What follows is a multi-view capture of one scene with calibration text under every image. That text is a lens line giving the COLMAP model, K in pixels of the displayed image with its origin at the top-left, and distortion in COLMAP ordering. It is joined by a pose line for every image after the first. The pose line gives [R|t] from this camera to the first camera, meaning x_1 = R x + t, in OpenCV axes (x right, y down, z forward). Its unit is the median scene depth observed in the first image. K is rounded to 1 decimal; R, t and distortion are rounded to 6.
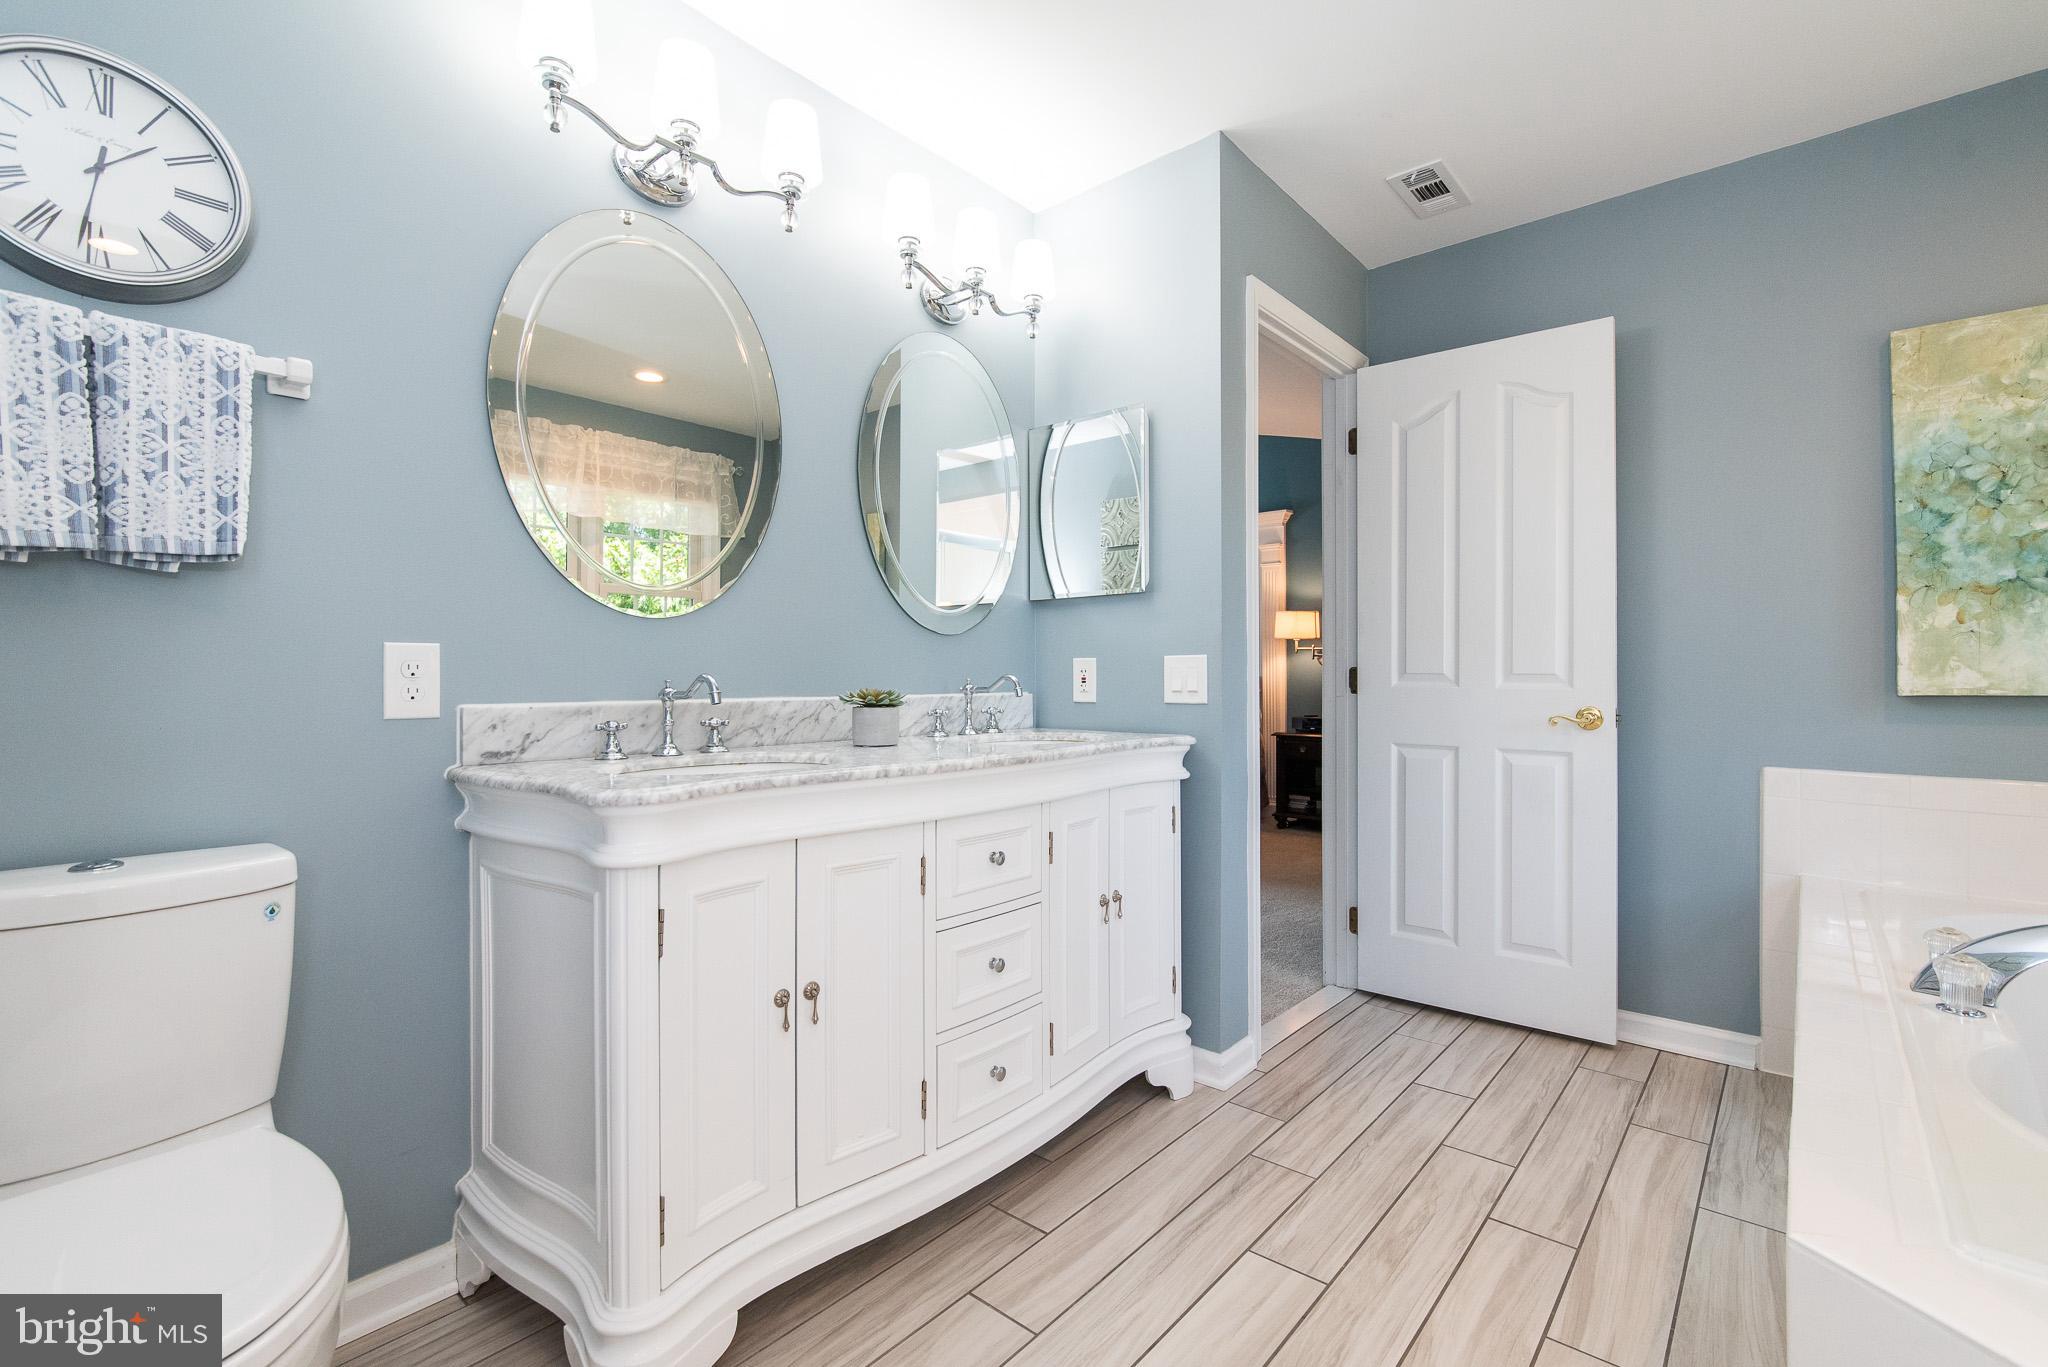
lens RADIAL K [[925.3, 0, 1024.0], [0, 925.3, 683.5], [0, 0, 1]] dist [0.015862, 0.000210]
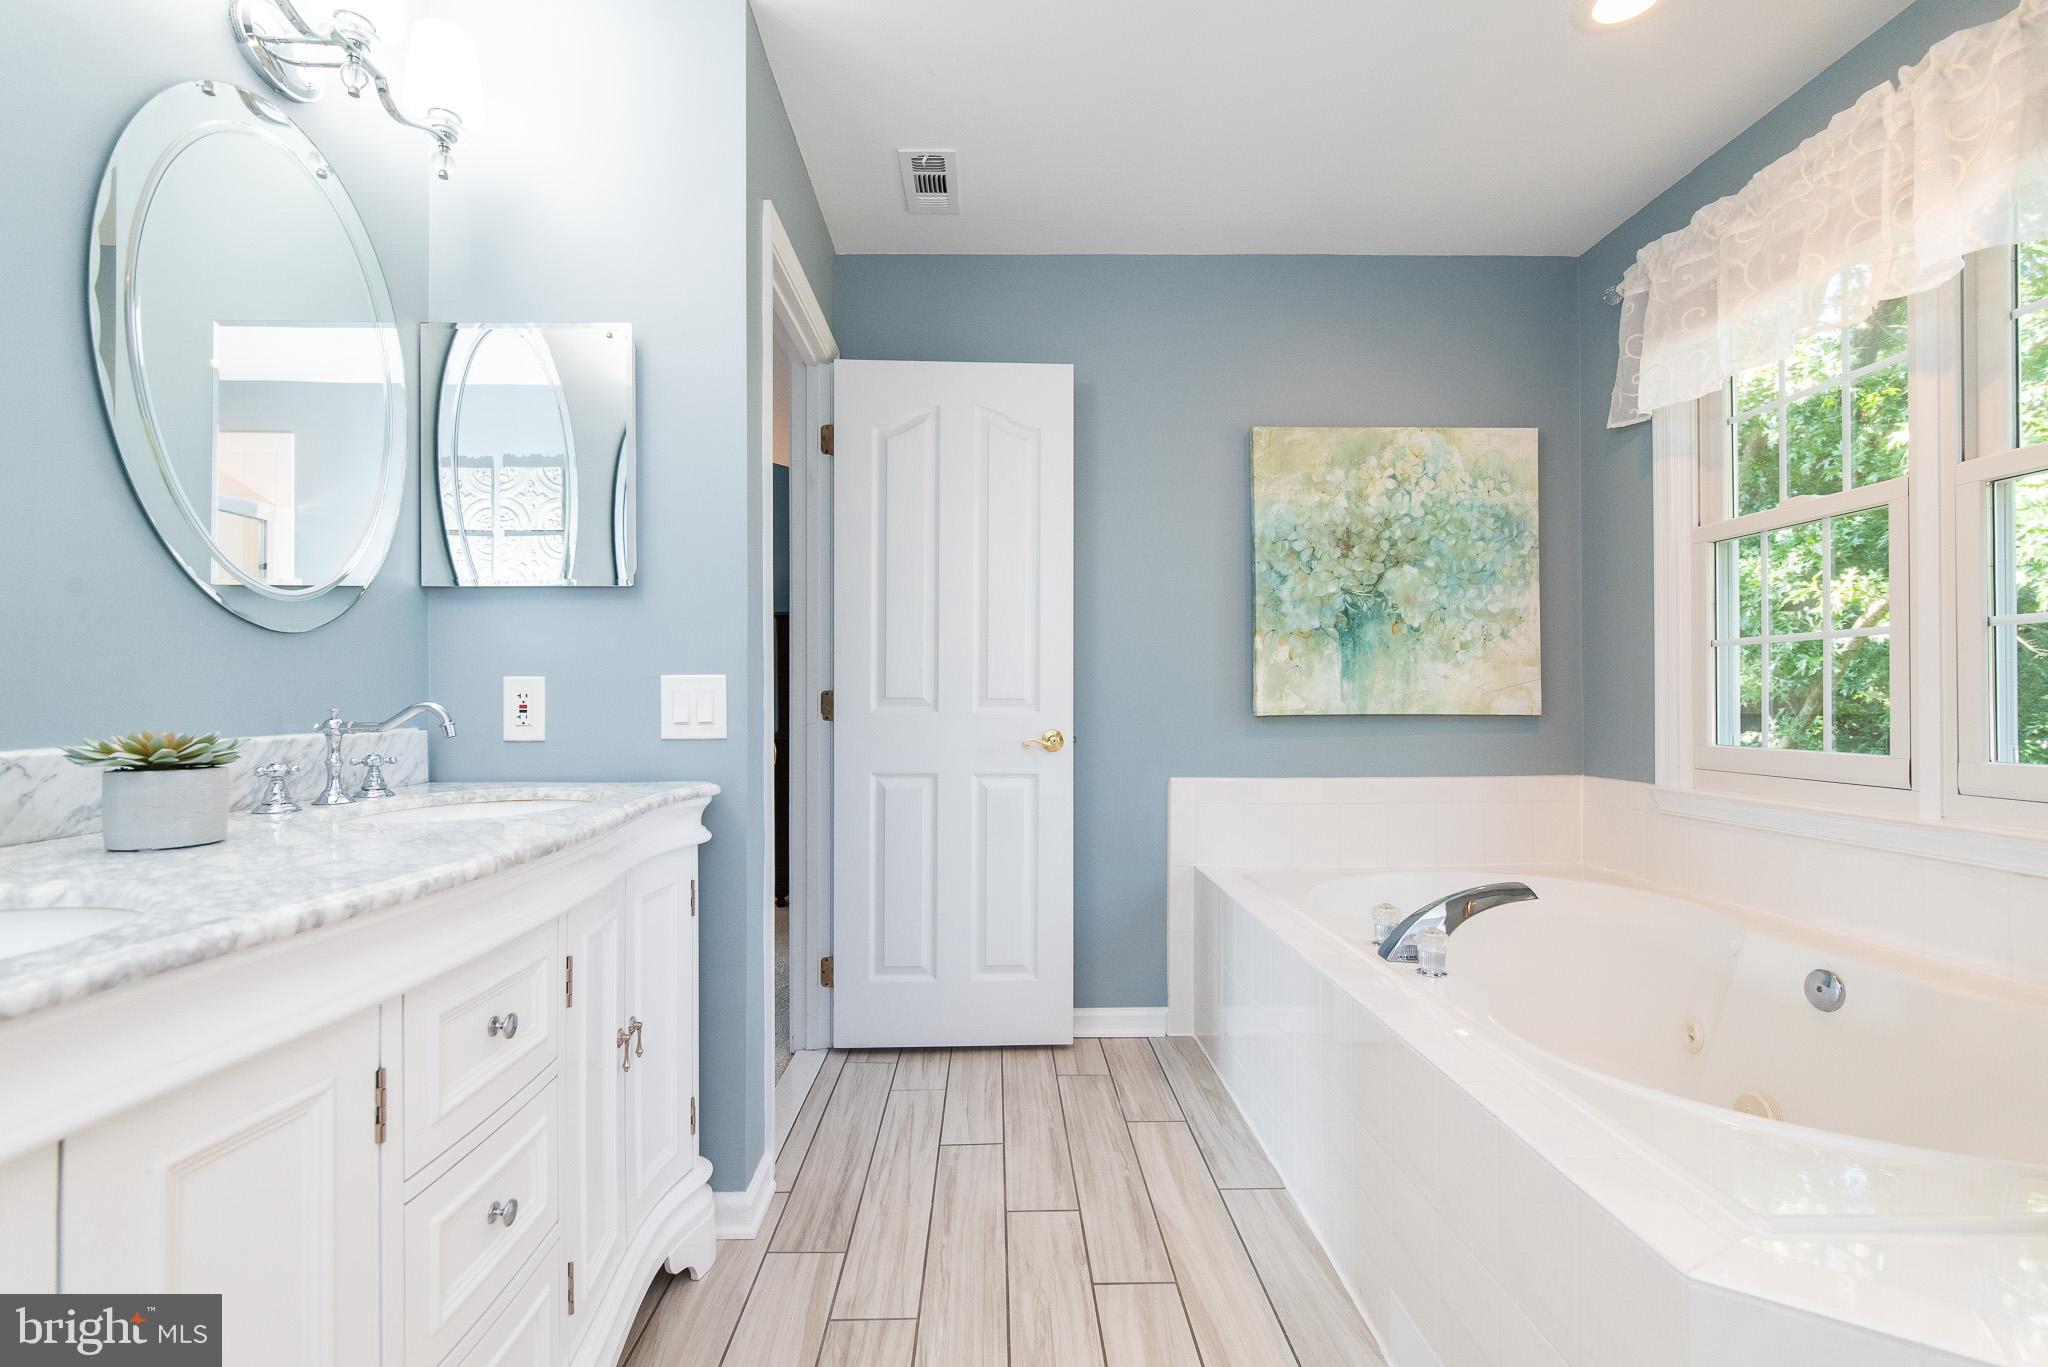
lens RADIAL K [[919.7, 0, 1017.8], [0, 919.7, 702.2], [0, 0, 1]] dist [0.002984, -0.000214]
pose [[0.747279, -0.004670, 0.664494, -0.131033], [0.006247, 0.999980, 0.000002, -0.007126], [-0.664481, 0.004149, 0.747293, 0.283486]]
